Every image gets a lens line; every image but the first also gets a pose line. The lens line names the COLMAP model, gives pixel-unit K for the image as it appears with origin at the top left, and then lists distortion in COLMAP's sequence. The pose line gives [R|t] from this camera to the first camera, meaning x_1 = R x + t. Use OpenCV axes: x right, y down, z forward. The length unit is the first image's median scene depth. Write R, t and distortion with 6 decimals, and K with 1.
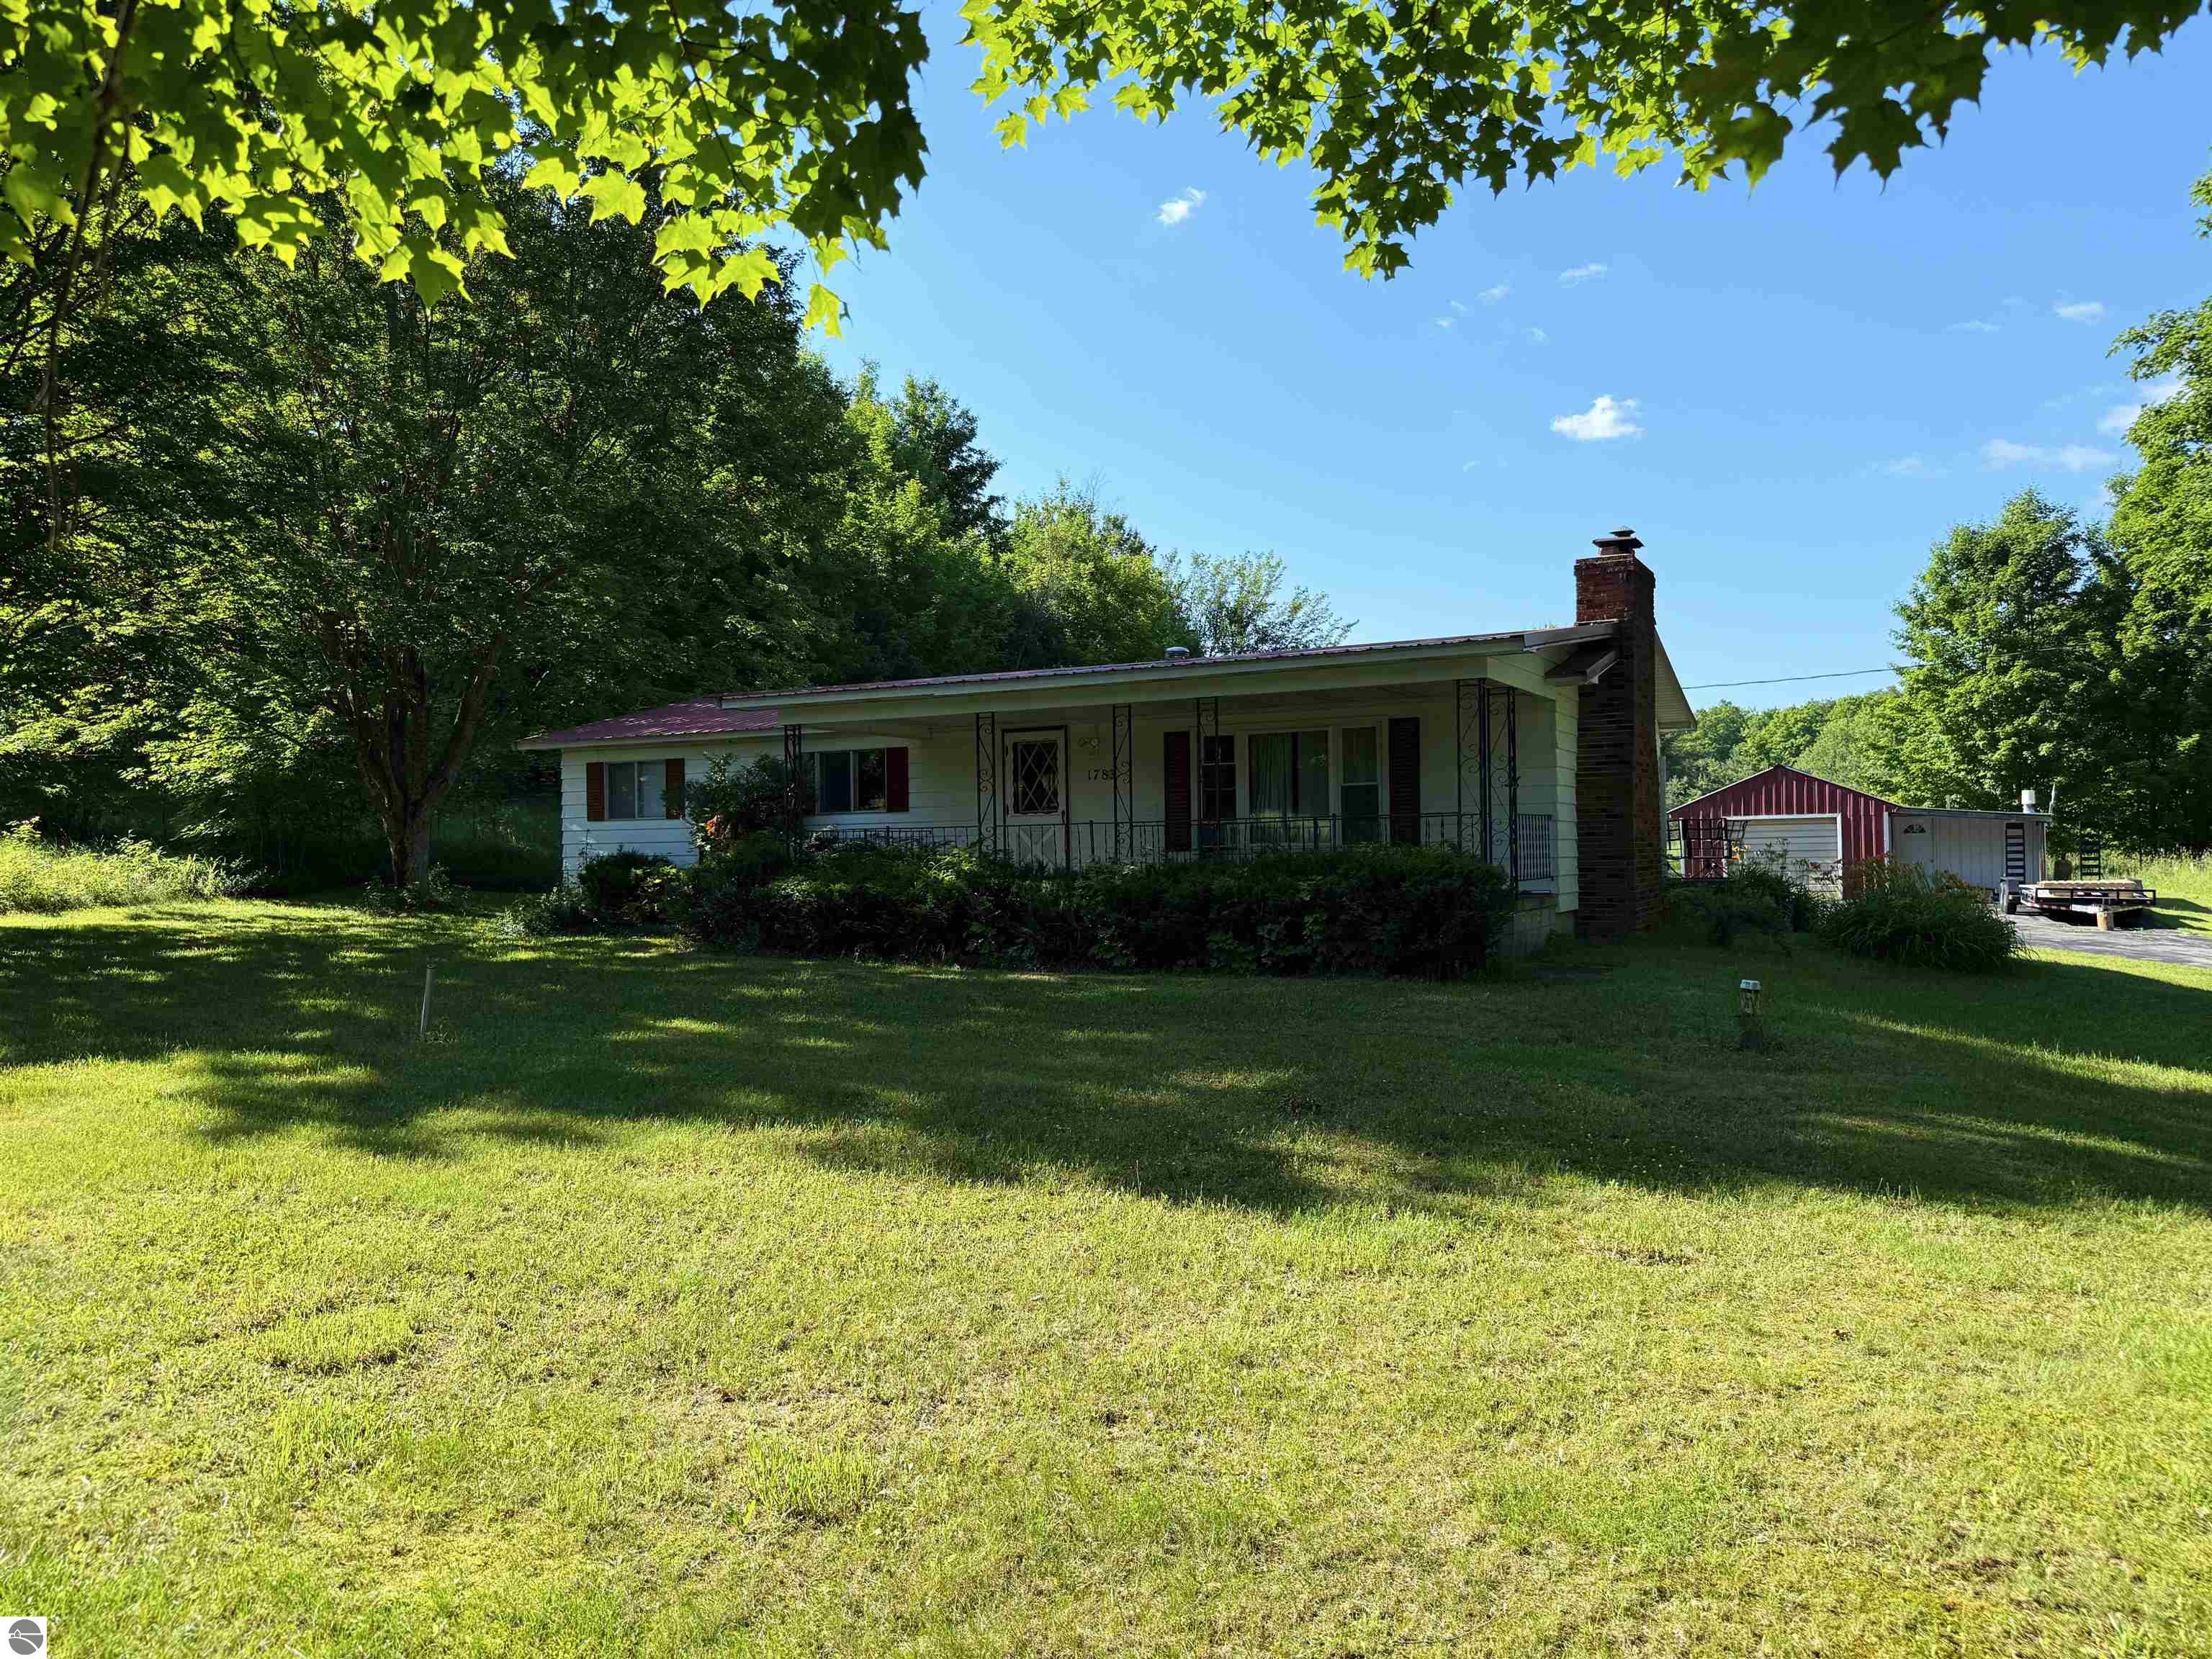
lens RADIAL K [[1608.2, 0, 1106.0], [0, 1608.2, 829.5], [0, 0, 1]] dist [-0.001071, -0.001471]
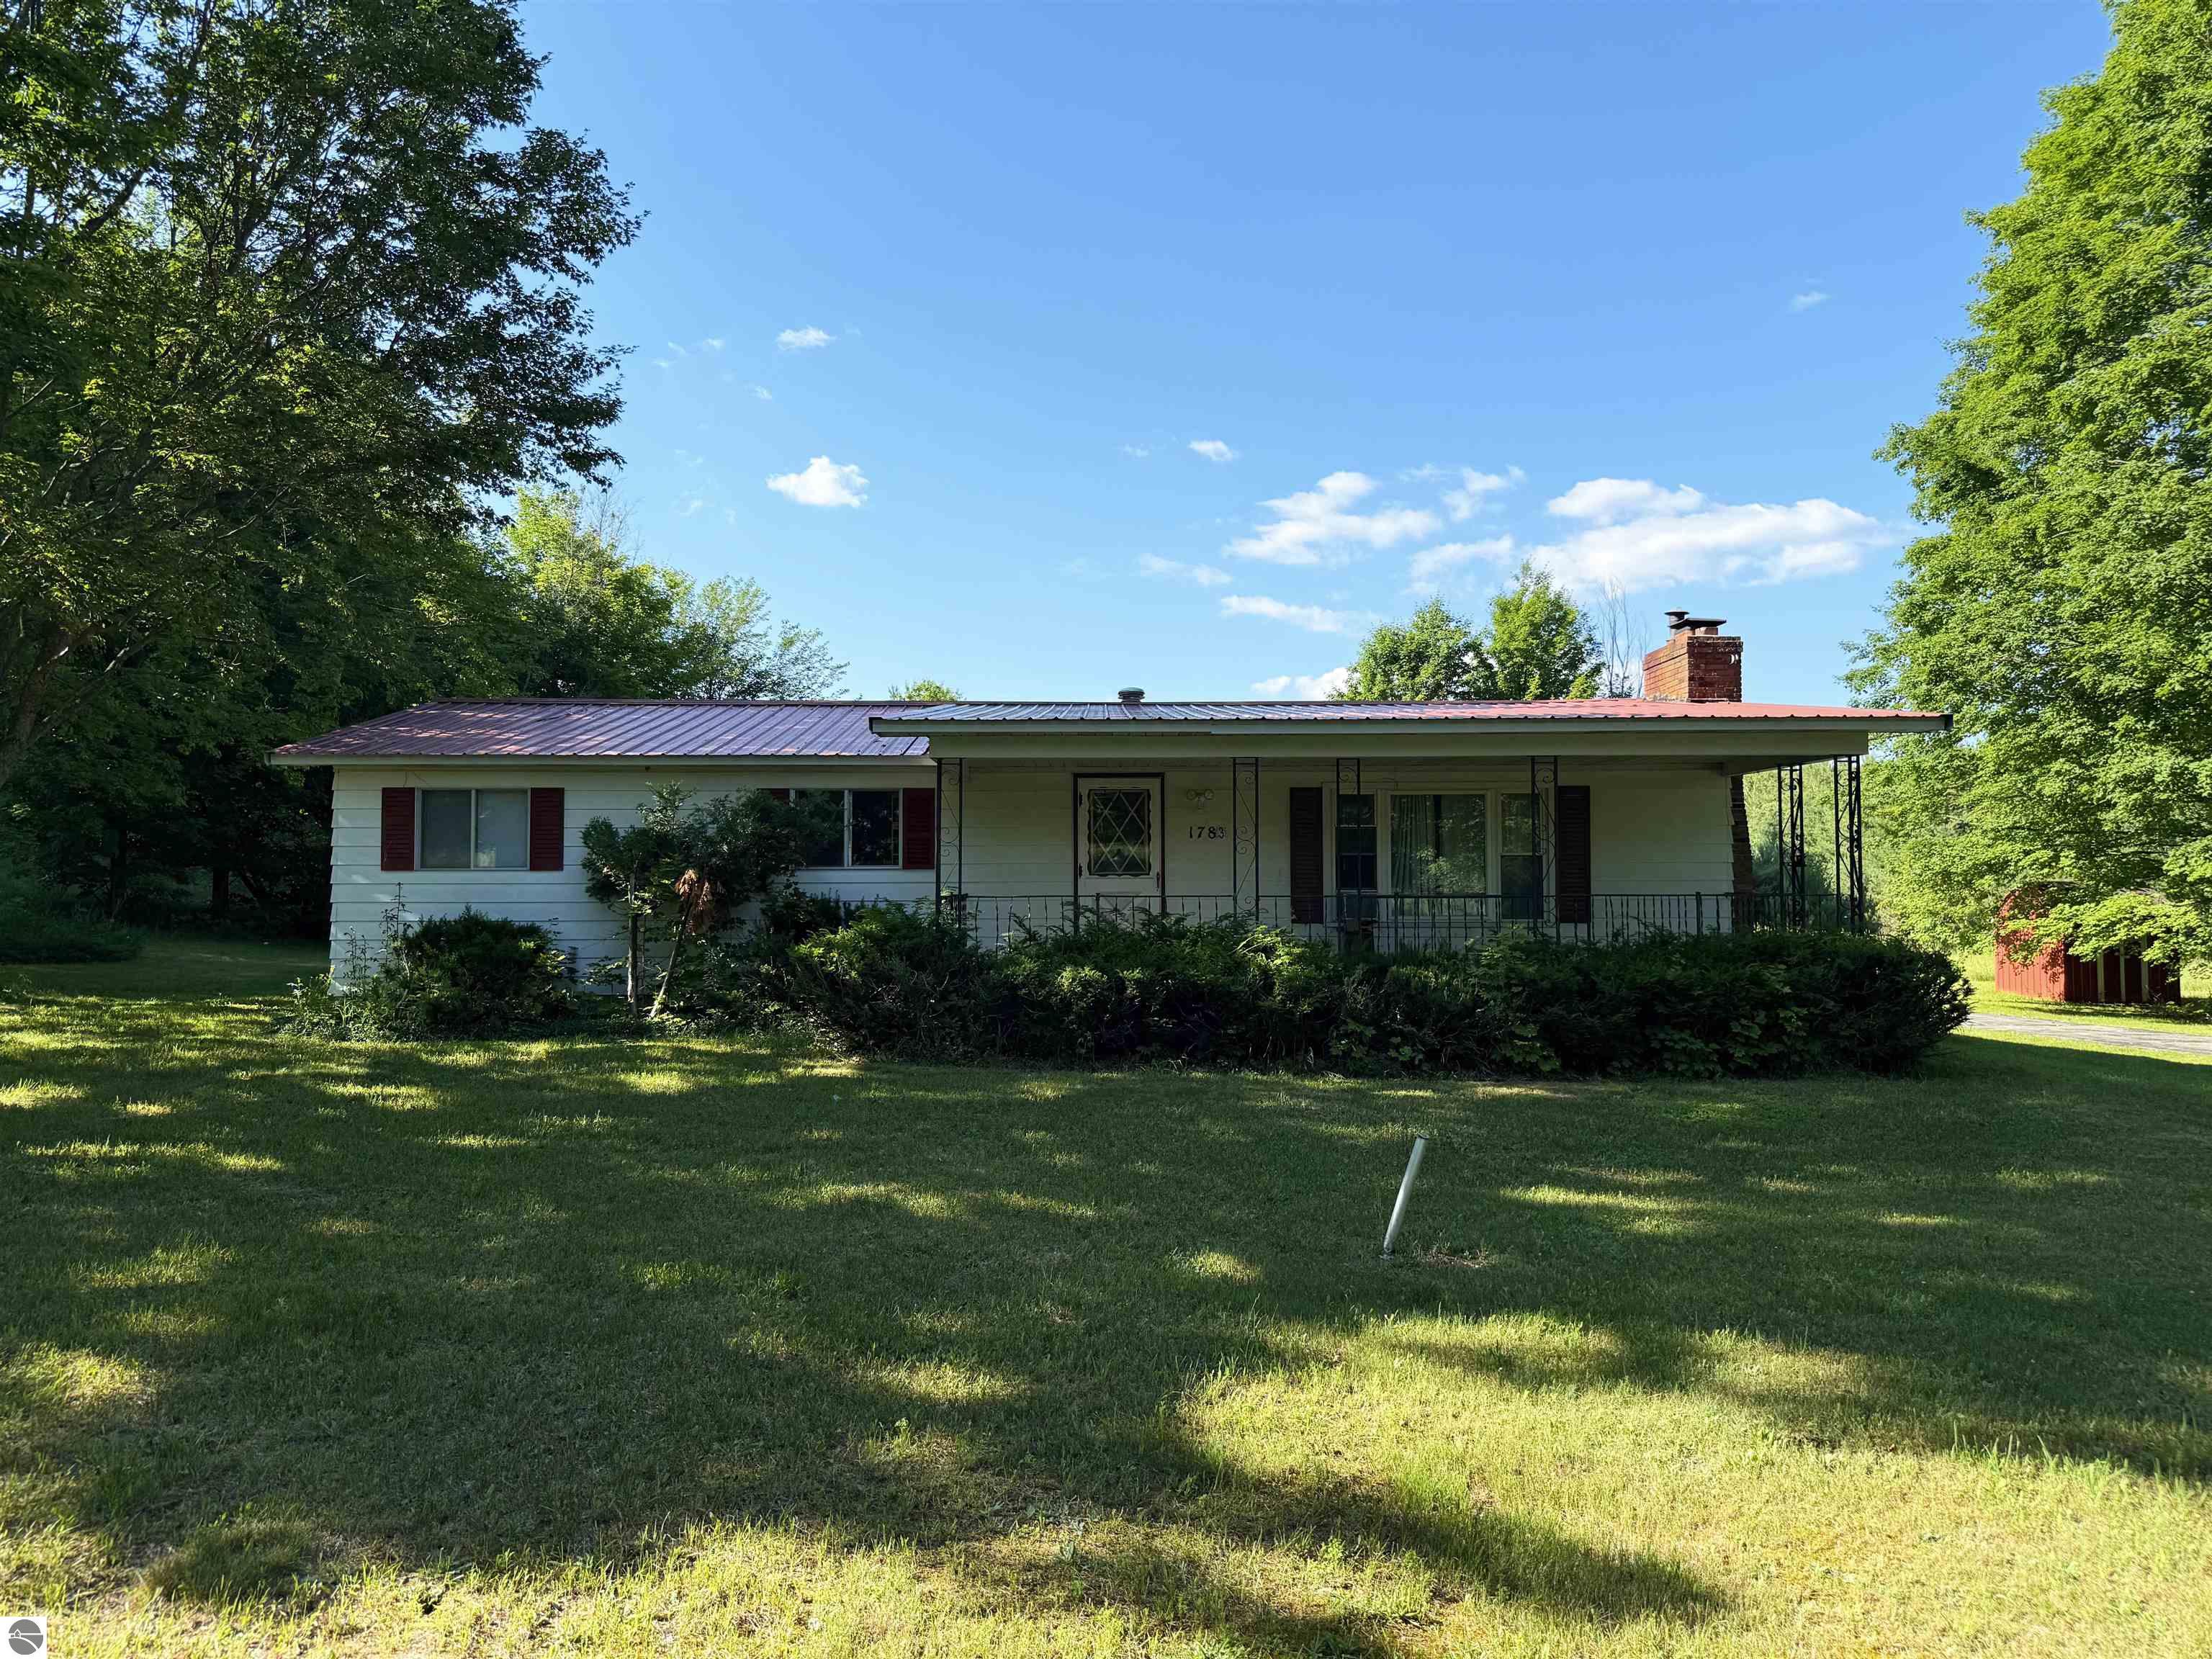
lens RADIAL K [[1608.2, 0, 1106.0], [0, 1608.2, 829.5], [0, 0, 1]] dist [-0.001071, -0.001471]
pose [[0.867849, 0.036794, 0.495465, -0.430350], [-0.021744, 0.999111, -0.036110, -0.003846], [-0.496353, 0.020564, 0.867877, 0.271056]]
